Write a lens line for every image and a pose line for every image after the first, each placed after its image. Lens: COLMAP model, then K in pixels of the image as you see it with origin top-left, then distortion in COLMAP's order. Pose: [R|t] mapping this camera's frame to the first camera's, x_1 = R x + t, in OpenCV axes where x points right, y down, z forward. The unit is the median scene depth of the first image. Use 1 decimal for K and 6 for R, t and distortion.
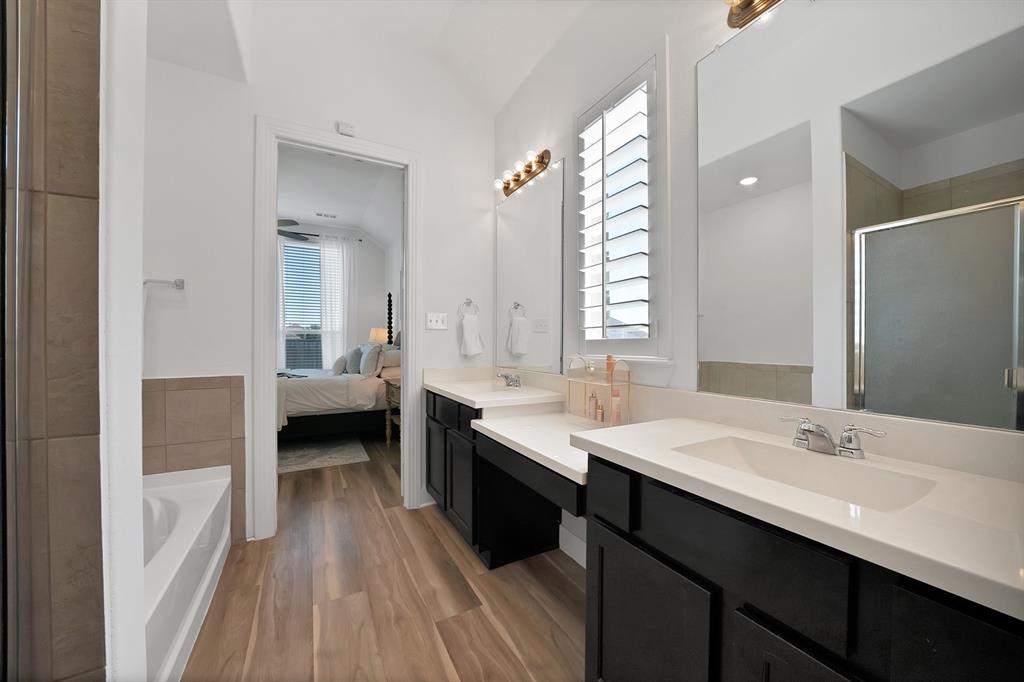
lens RADIAL K [[369.7, 0, 509.8], [0, 369.7, 347.2], [0, 0, 1]] dist [-0.023797, 0.000110]
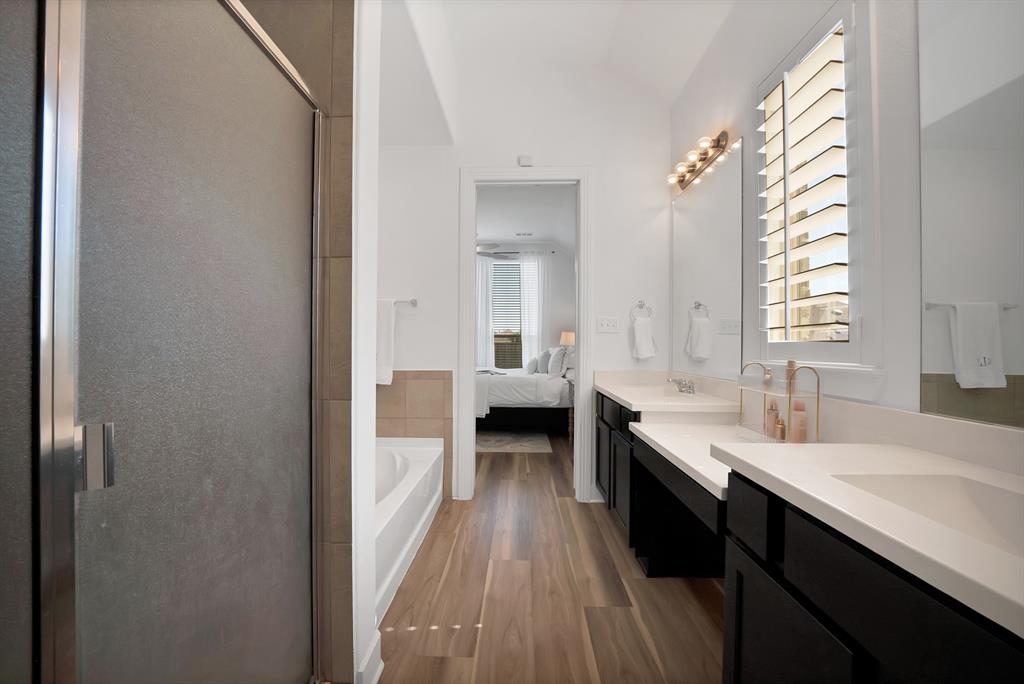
lens RADIAL K [[369.7, 0, 509.8], [0, 369.7, 348.2], [0, 0, 1]] dist [-0.023797, 0.000110]
pose [[0.862143, 0.005889, -0.506631, 0.110658], [-0.008703, 0.999957, -0.003187, 0.000928], [0.506591, 0.007157, 0.862157, -0.030409]]
